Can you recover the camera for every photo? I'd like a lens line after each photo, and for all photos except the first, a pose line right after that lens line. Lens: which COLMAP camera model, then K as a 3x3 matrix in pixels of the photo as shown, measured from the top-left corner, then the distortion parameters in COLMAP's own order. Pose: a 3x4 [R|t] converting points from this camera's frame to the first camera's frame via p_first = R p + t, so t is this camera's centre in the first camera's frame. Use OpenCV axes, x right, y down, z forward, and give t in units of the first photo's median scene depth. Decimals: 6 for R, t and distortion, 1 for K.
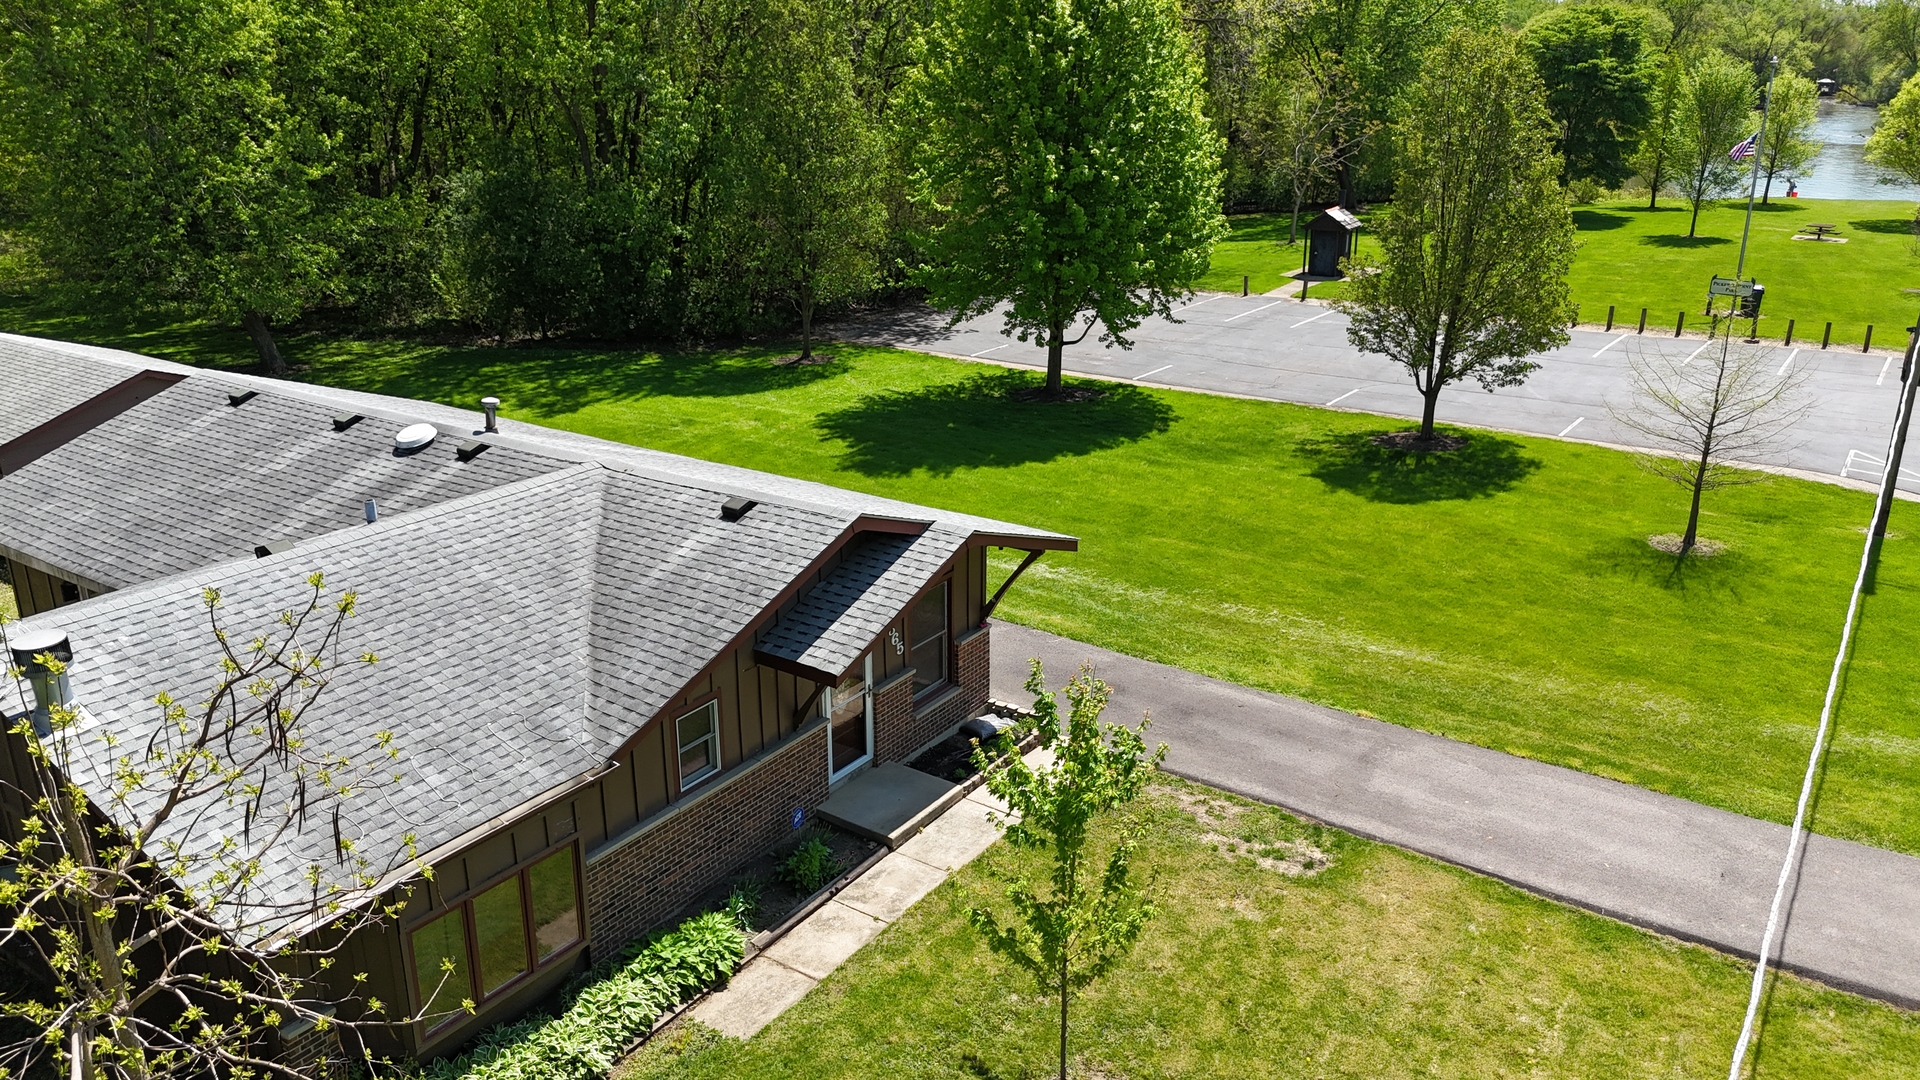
lens RADIAL K [[1417.8, 0, 965.0], [0, 1417.8, 542.5], [0, 0, 1]] dist [0.072251, -0.059618]
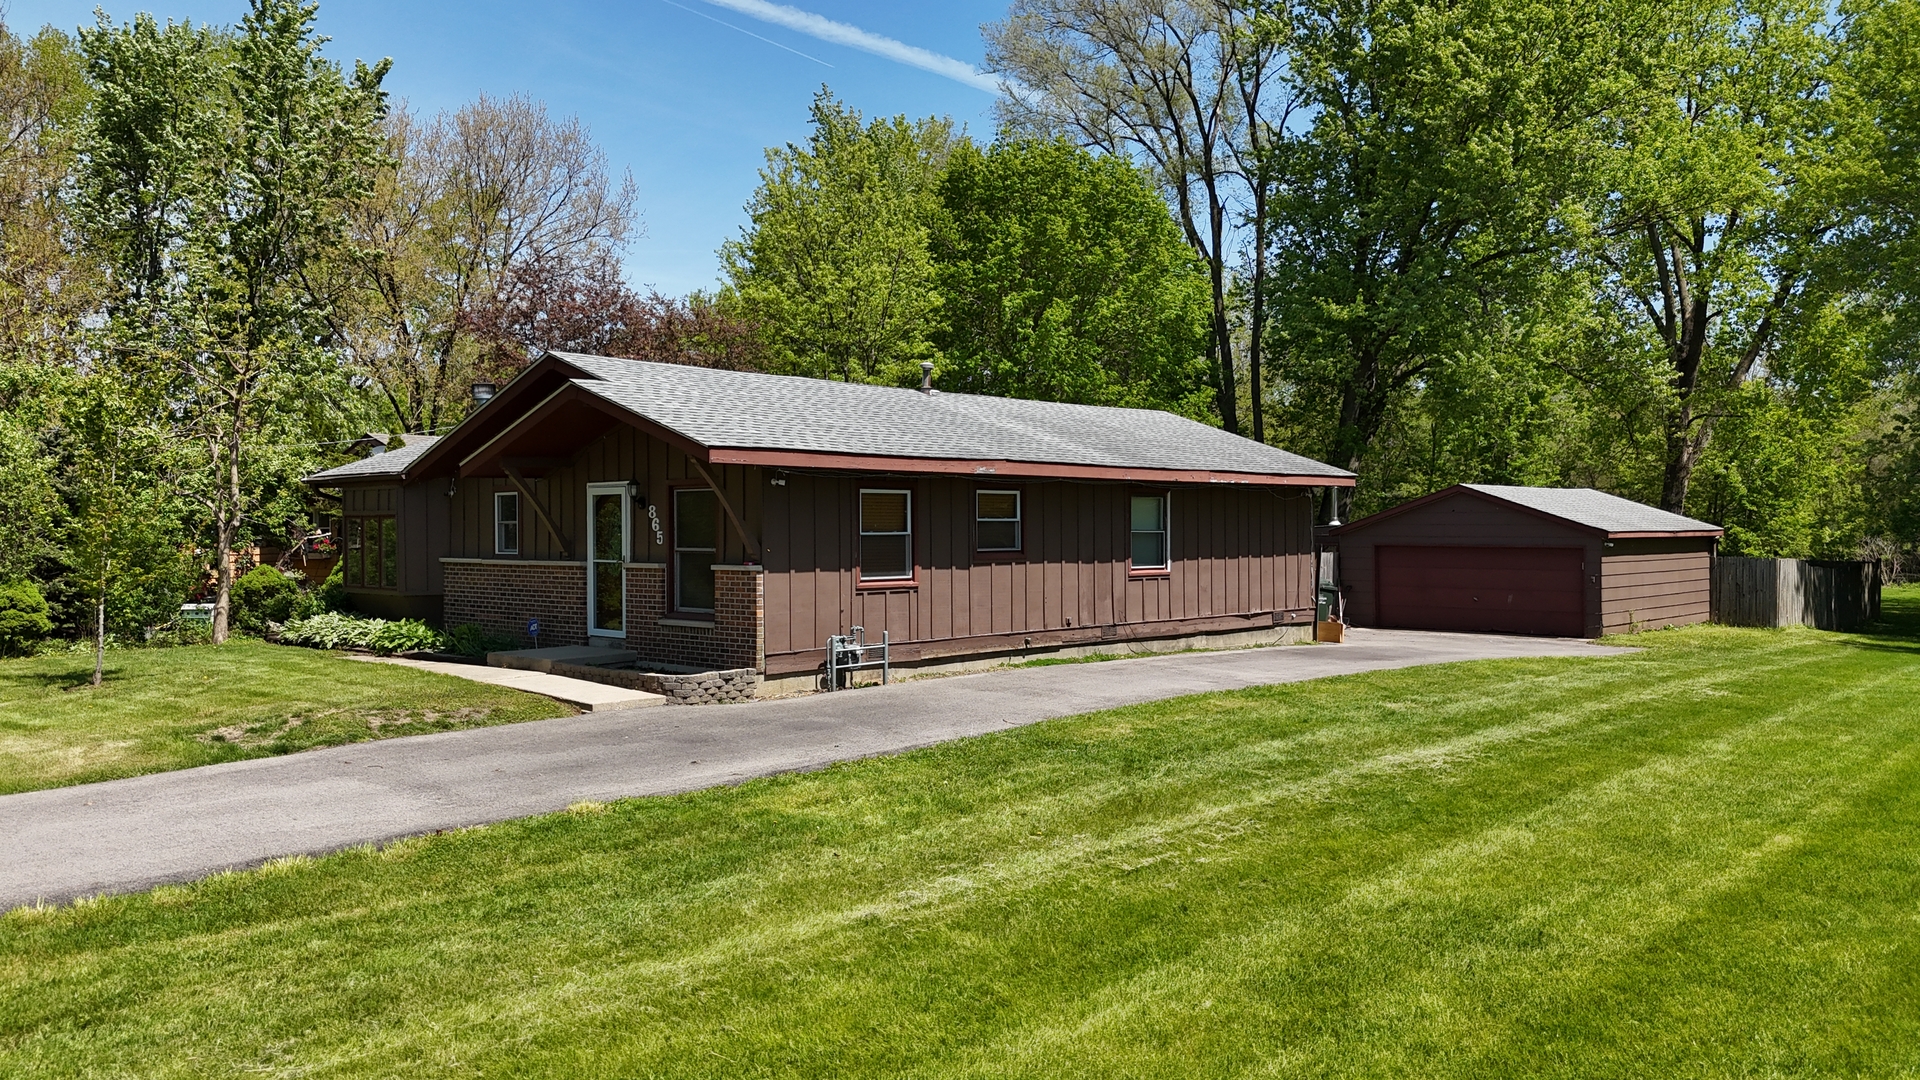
lens RADIAL K [[1417.8, 0, 962.2], [0, 1417.8, 538.4], [0, 0, 1]] dist [0.072251, -0.059618]
pose [[-0.173633, 0.002048, -0.984808, 0.855734], [-0.322122, 0.944873, 0.058759, -0.045697], [0.930639, 0.327431, -0.163402, 1.344679]]
